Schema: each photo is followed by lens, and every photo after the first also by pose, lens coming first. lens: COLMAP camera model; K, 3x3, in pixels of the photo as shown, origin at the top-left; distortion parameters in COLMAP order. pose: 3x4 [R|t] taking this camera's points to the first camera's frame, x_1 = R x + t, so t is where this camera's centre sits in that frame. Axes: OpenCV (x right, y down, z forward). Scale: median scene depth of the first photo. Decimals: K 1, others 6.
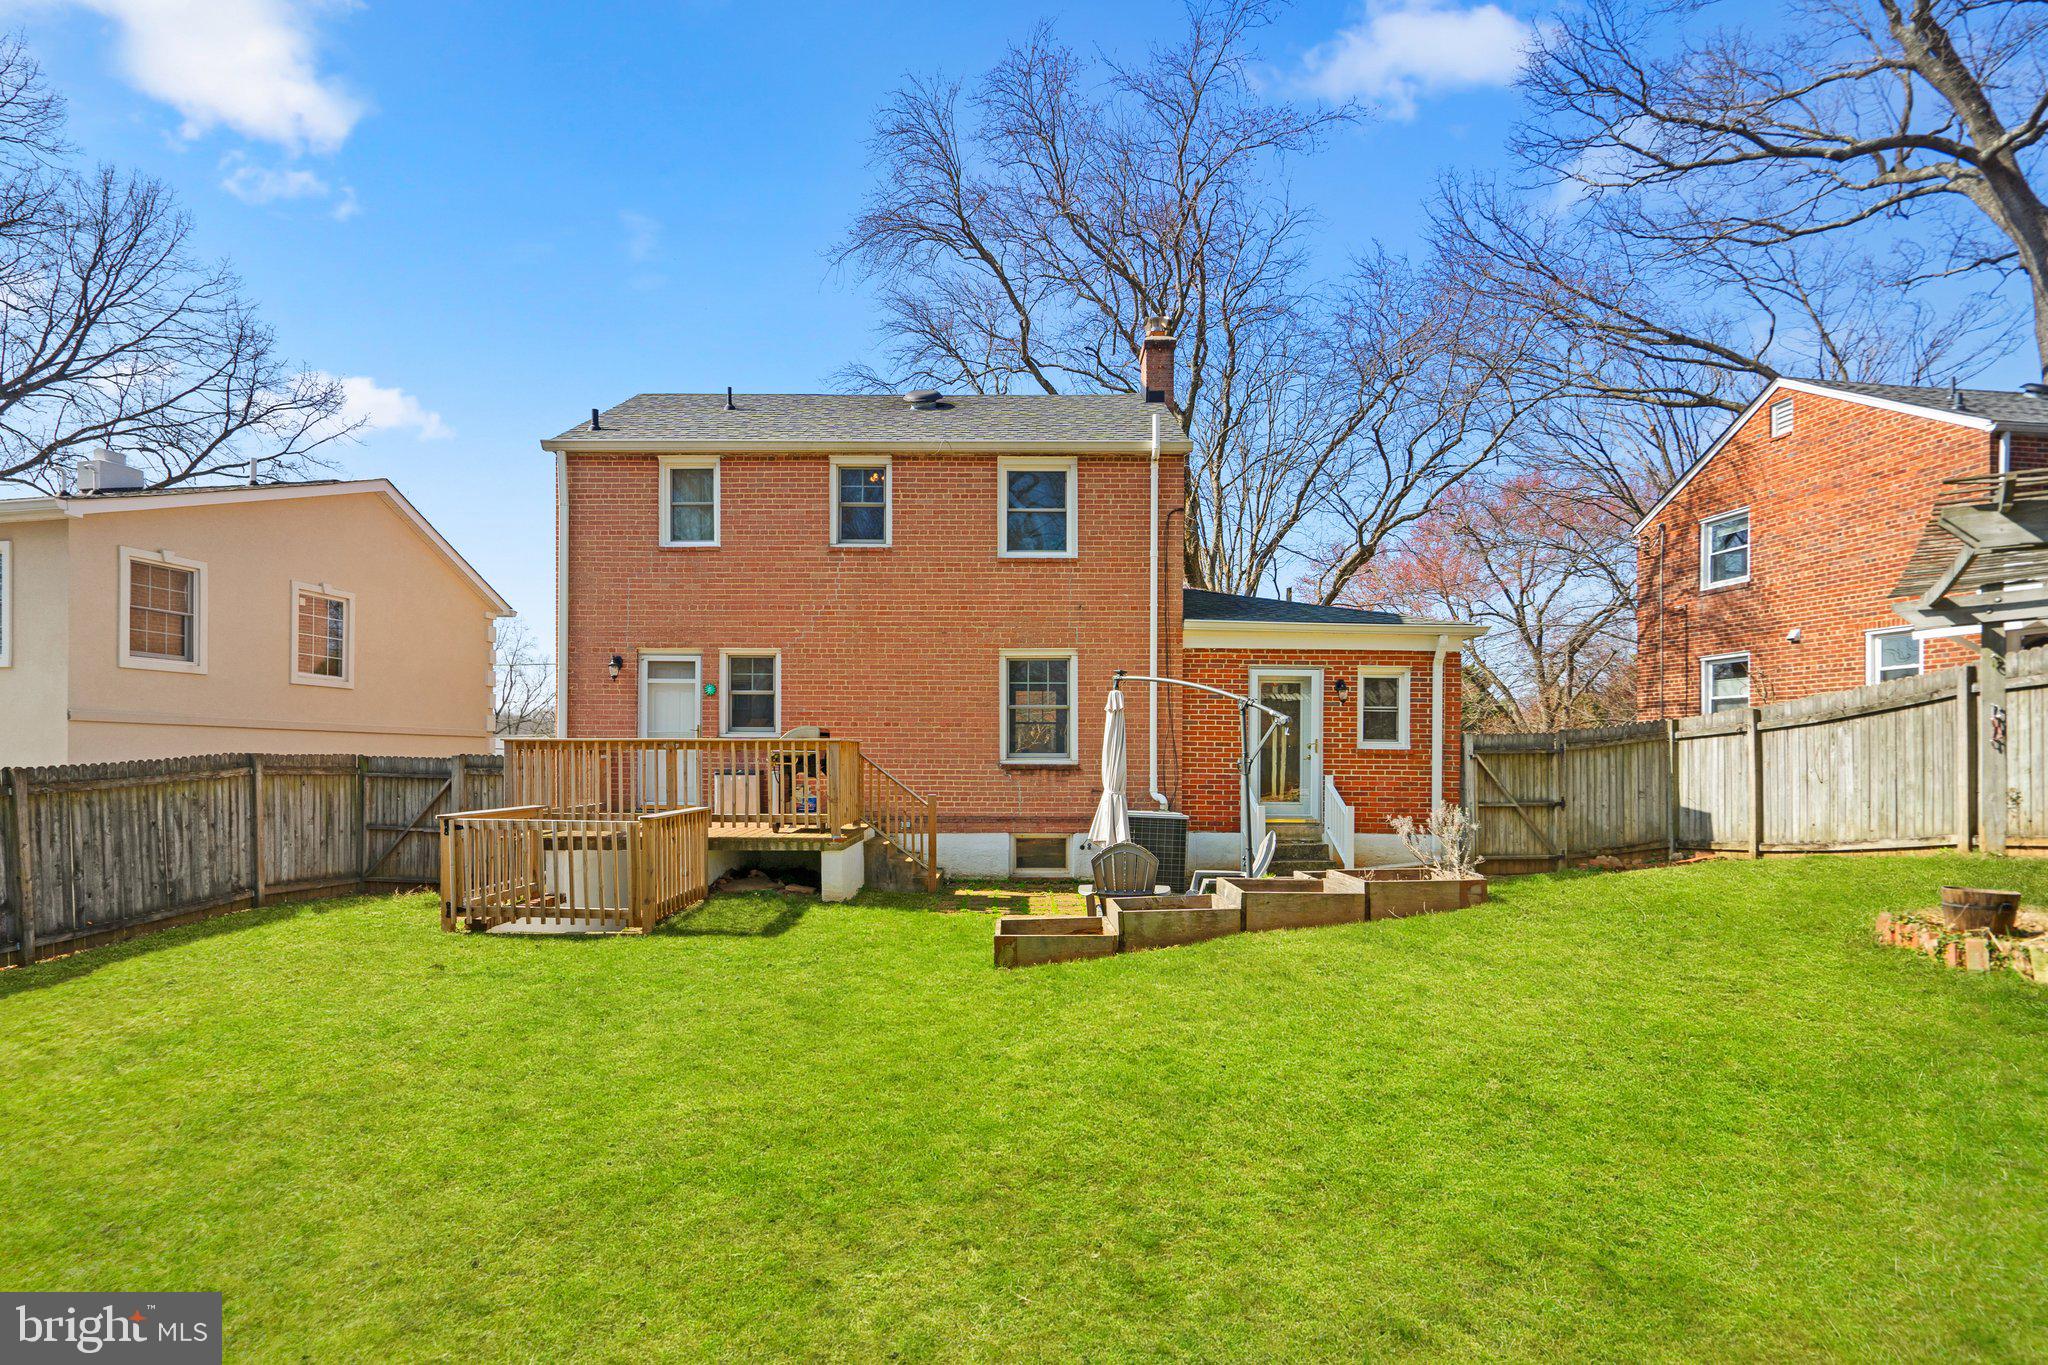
lens RADIAL K [[955.8, 0, 1027.2], [0, 955.8, 689.7], [0, 0, 1]] dist [-0.000378, 0.000048]
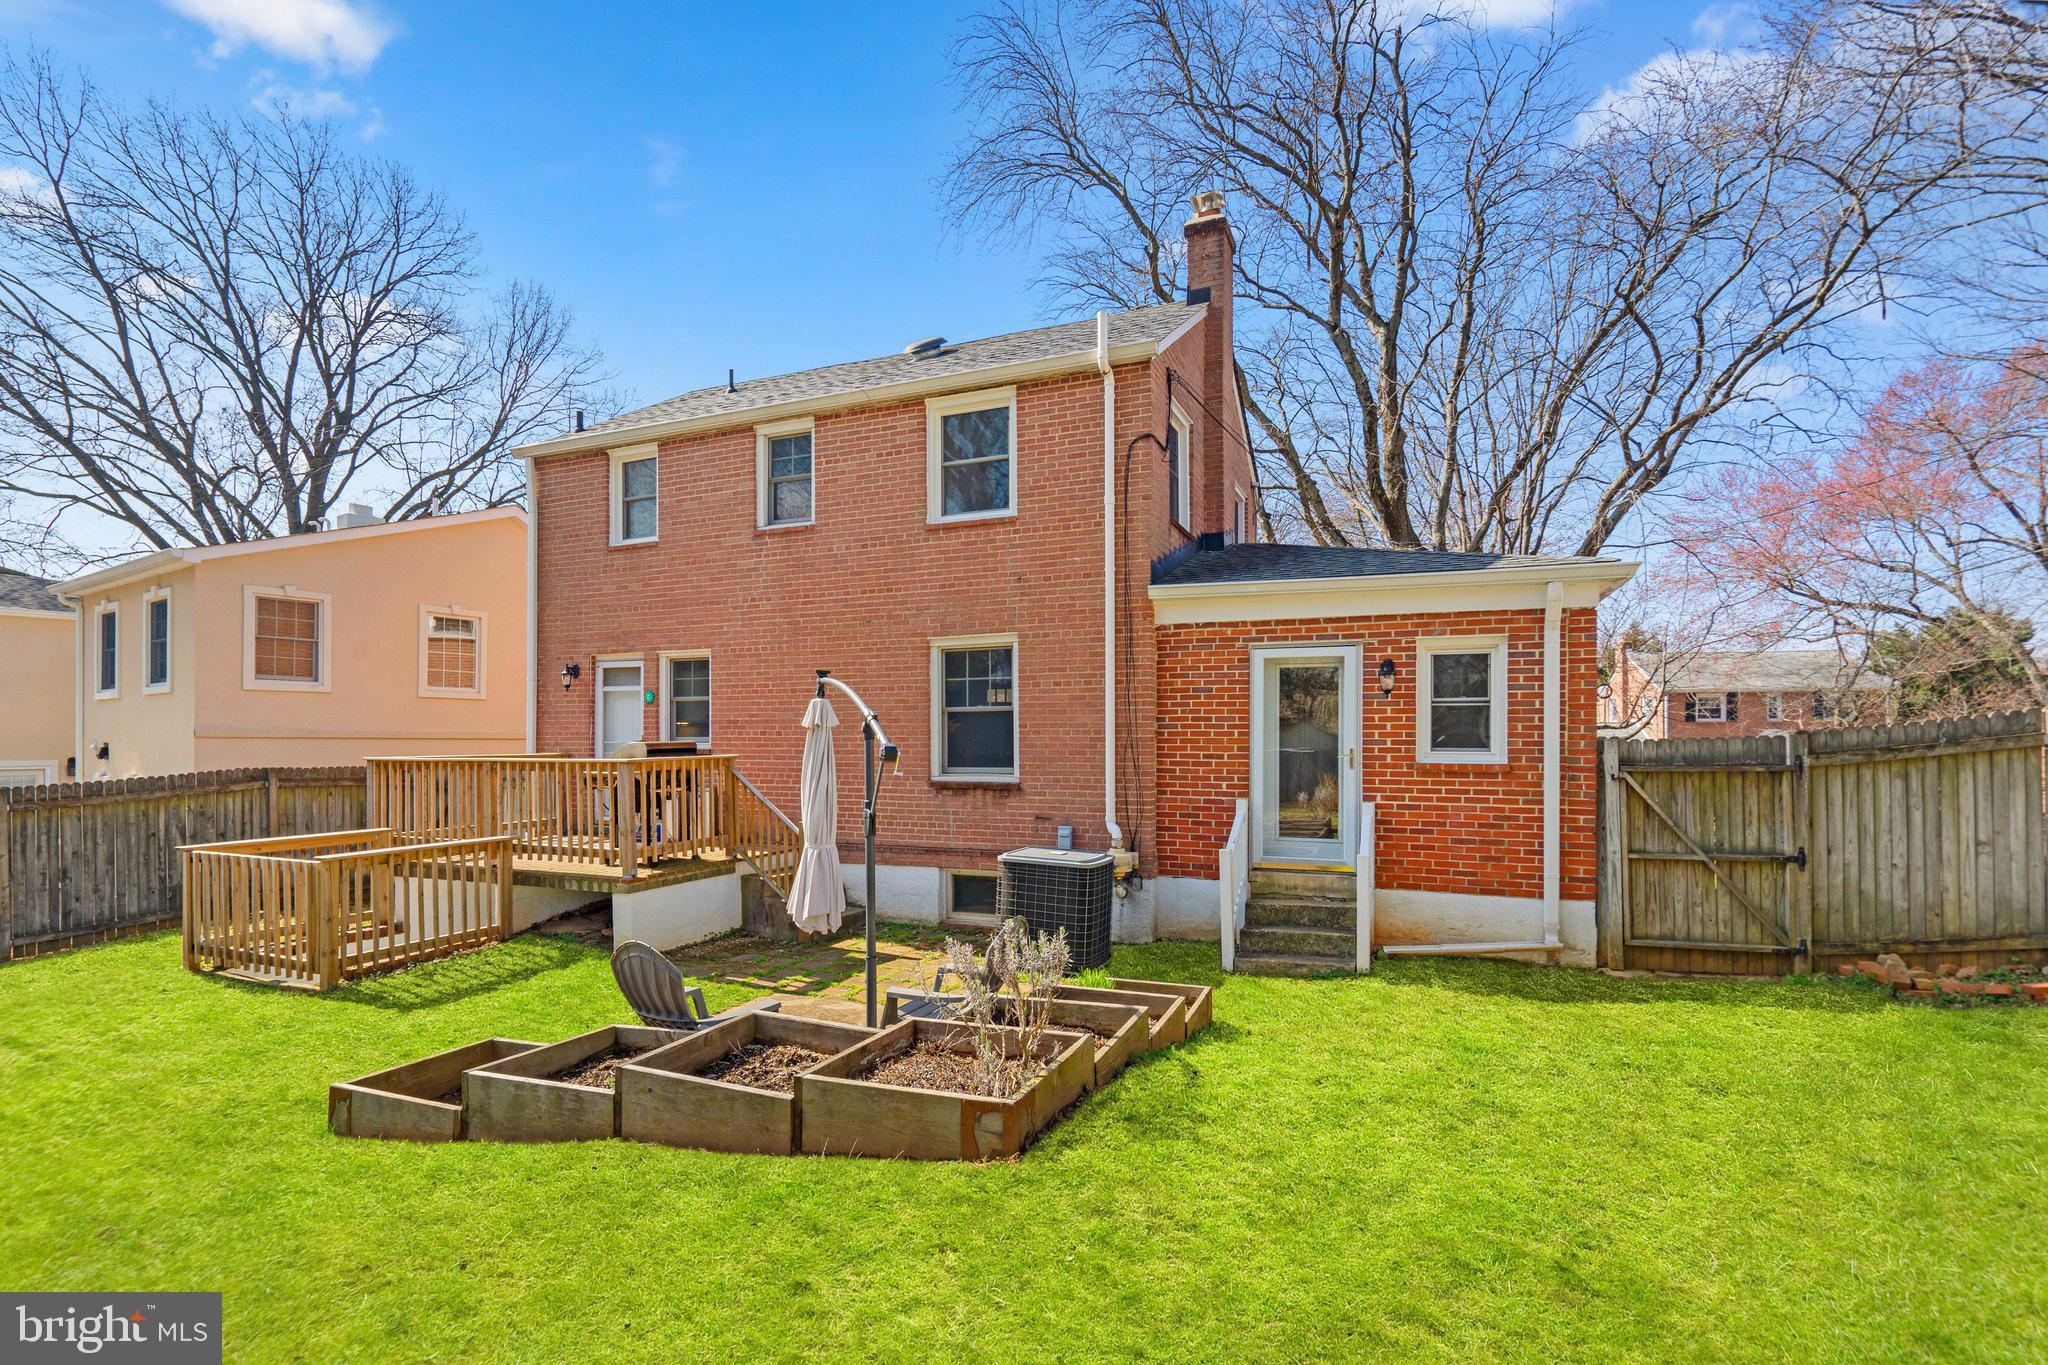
lens RADIAL K [[942.6, 0, 1015.6], [0, 942.6, 682.7], [0, 0, 1]] dist [-0.003063, 0.000551]
pose [[0.923626, -0.028830, -0.382210, 0.339748], [0.033669, 0.999415, 0.005978, -0.007200], [0.381814, -0.018390, 0.924056, 0.291334]]
